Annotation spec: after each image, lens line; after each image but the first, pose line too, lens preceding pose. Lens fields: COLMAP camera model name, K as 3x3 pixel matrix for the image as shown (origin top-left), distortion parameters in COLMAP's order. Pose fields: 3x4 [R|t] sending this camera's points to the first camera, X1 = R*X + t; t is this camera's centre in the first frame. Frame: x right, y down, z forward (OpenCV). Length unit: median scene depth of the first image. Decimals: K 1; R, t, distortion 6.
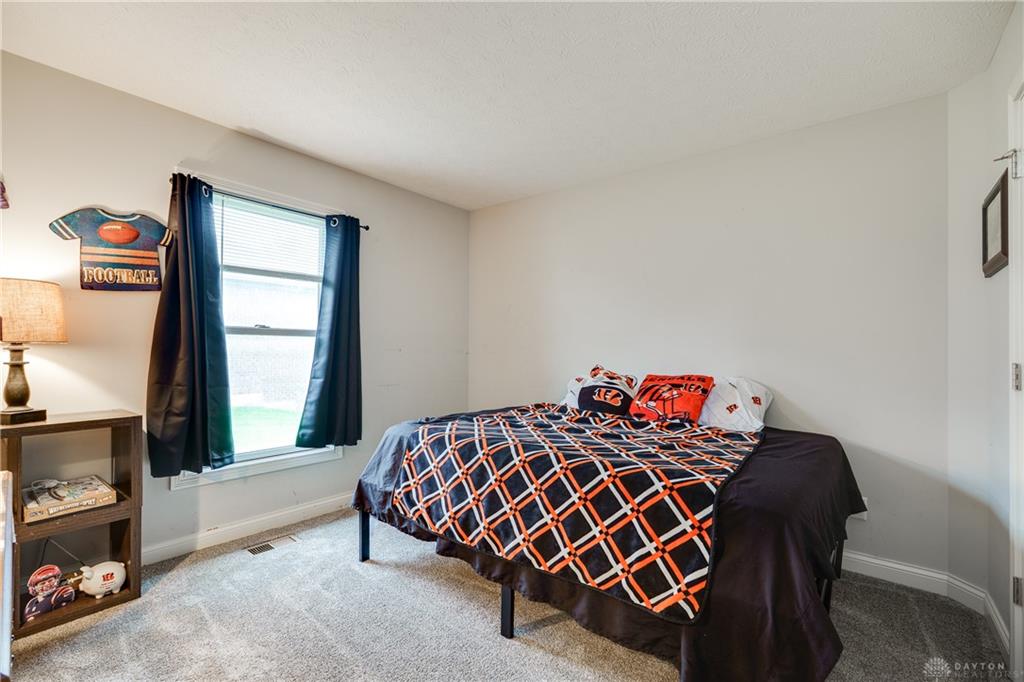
lens RADIAL K [[463.4, 0, 511.7], [0, 463.4, 342.9], [0, 0, 1]] dist [-0.002520, -0.000119]
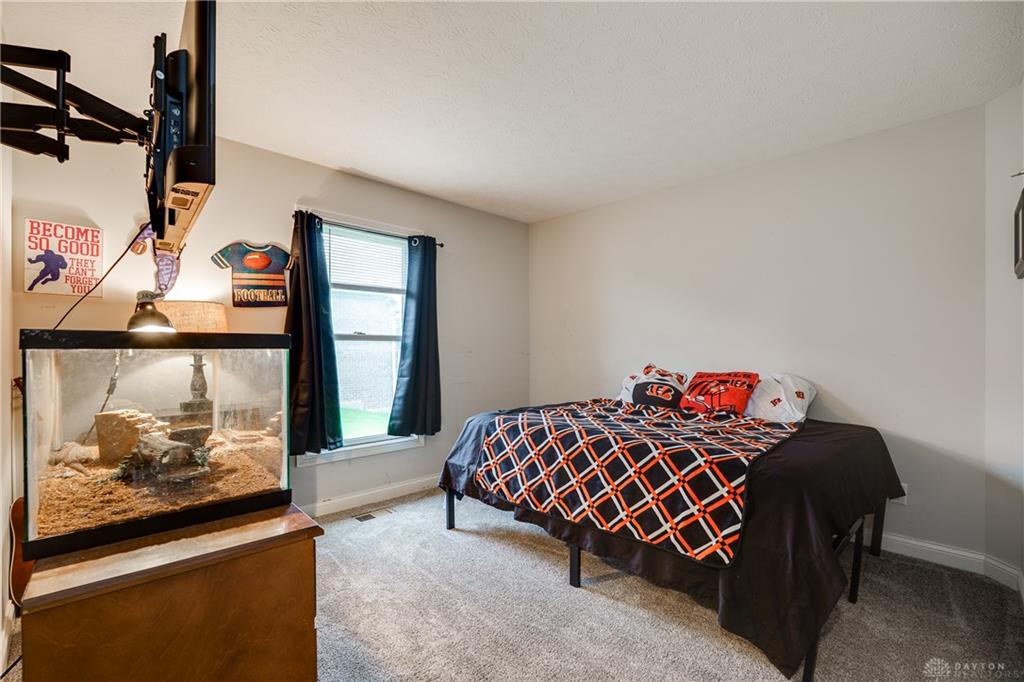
lens RADIAL K [[463.4, 0, 512.4], [0, 463.4, 349.4], [0, 0, 1]] dist [-0.002520, -0.000119]
pose [[0.993985, -0.011156, -0.108949, -0.026546], [0.012404, 0.999865, 0.010788, -0.003124], [0.108814, -0.012074, 0.993989, -0.173372]]
